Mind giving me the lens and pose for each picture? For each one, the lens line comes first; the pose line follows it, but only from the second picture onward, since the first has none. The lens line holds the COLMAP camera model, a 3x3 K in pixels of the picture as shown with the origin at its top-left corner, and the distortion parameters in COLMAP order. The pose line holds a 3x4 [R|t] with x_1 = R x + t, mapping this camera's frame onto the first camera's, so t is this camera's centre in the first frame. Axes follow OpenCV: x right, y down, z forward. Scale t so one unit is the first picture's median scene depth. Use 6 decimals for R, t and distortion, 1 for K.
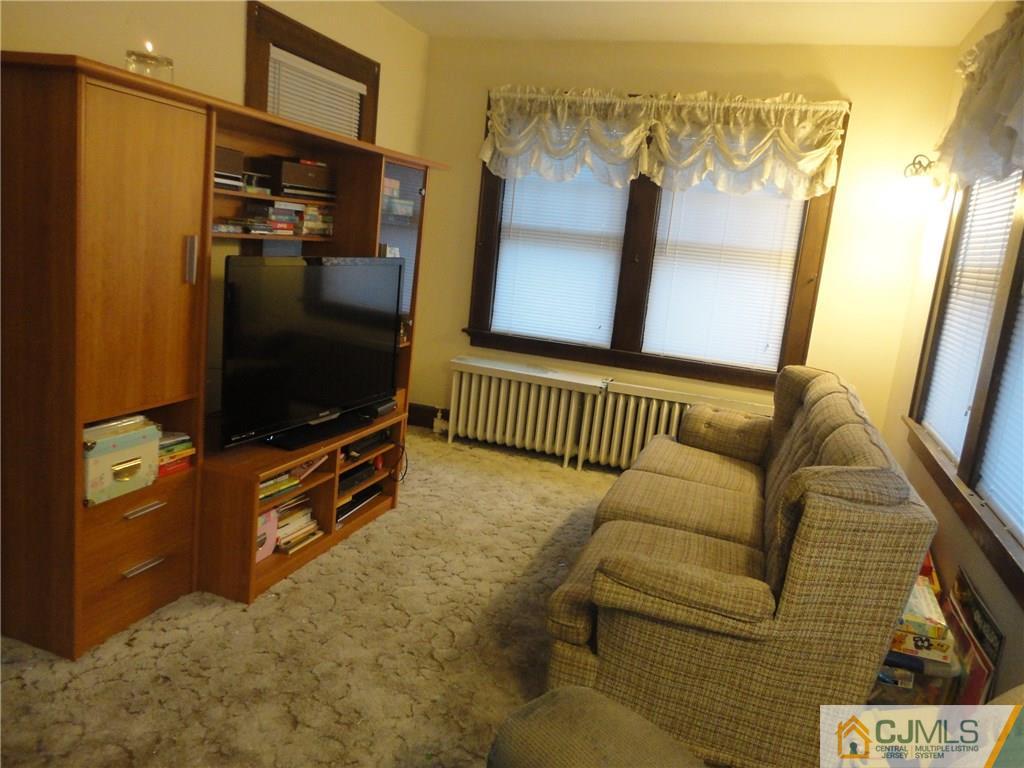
lens RADIAL K [[753.5, 0, 511.0], [0, 753.5, 380.6], [0, 0, 1]] dist [0.001942, 0.005999]
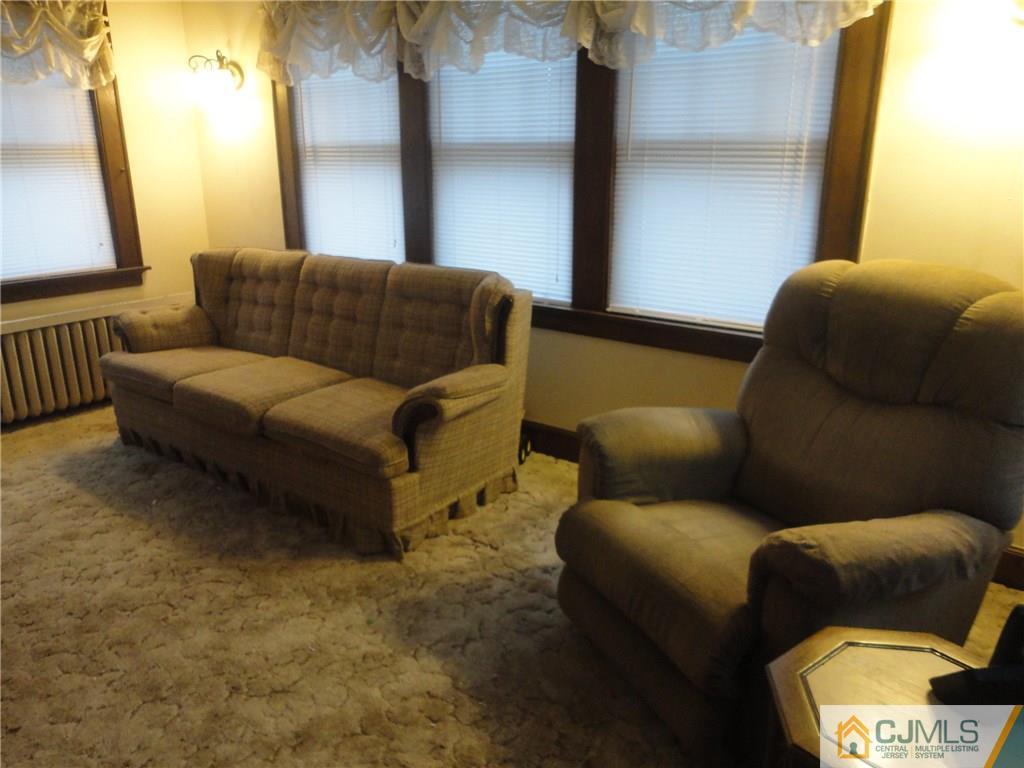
lens RADIAL K [[753.5, 0, 511.0], [0, 753.5, 380.6], [0, 0, 1]] dist [0.001942, 0.005999]
pose [[0.297130, -0.366218, 0.881815, -0.570804], [0.216851, 0.925274, 0.311198, -0.094664], [-0.929887, 0.098756, 0.354341, 0.221998]]
